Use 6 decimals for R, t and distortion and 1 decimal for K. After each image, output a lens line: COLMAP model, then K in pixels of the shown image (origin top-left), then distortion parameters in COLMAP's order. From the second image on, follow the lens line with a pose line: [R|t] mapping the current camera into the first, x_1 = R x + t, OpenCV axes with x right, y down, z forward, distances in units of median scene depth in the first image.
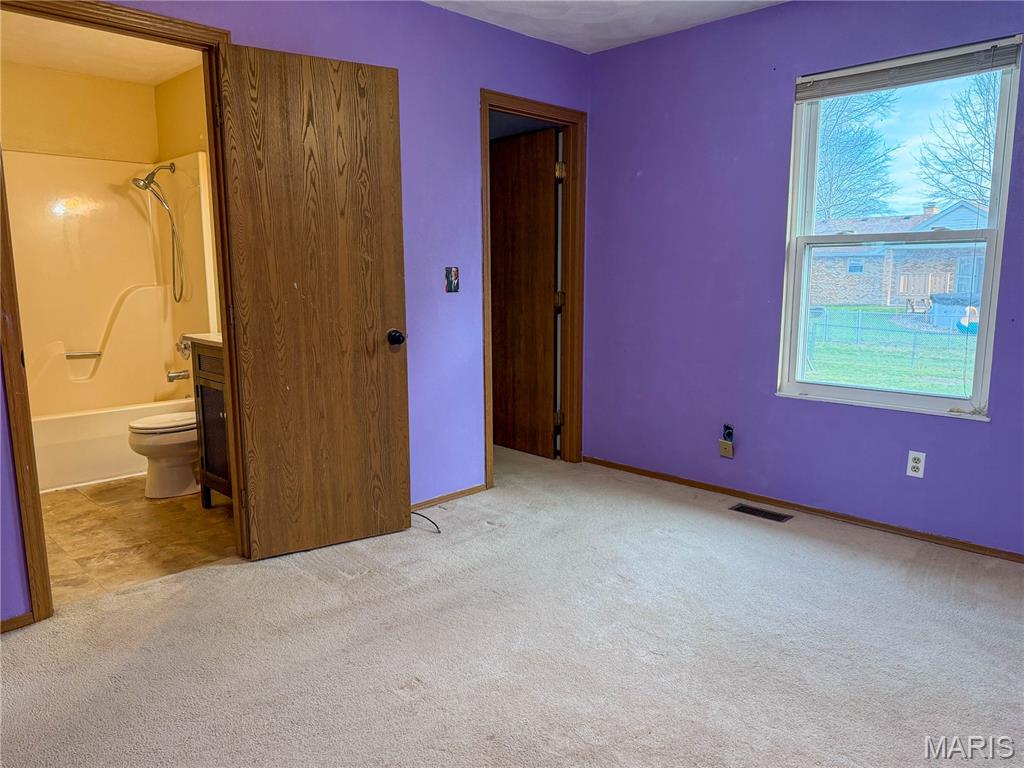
lens RADIAL K [[716.3, 0, 518.0], [0, 716.3, 382.8], [0, 0, 1]] dist [-0.000864, -0.022453]
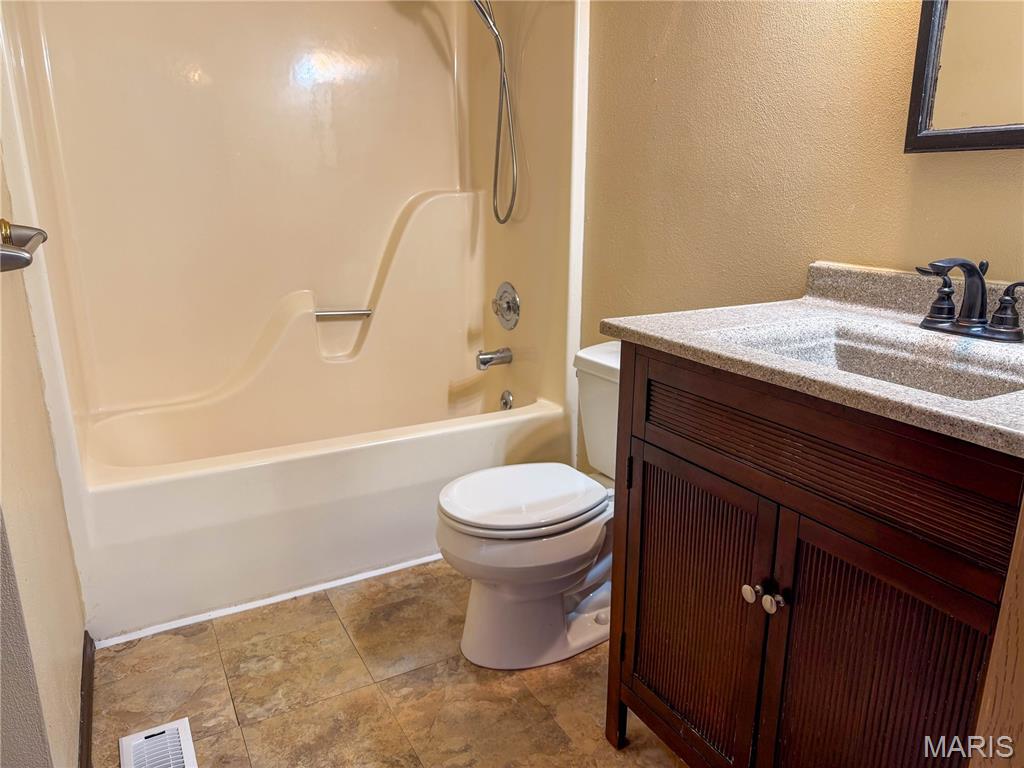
lens RADIAL K [[716.3, 0, 517.0], [0, 716.3, 391.3], [0, 0, 1]] dist [-0.000864, -0.022453]
pose [[0.956485, 0.083384, -0.279614, -0.400643], [-0.049423, 0.990749, 0.126388, -0.073608], [0.287566, -0.107069, 0.951757, 0.631226]]
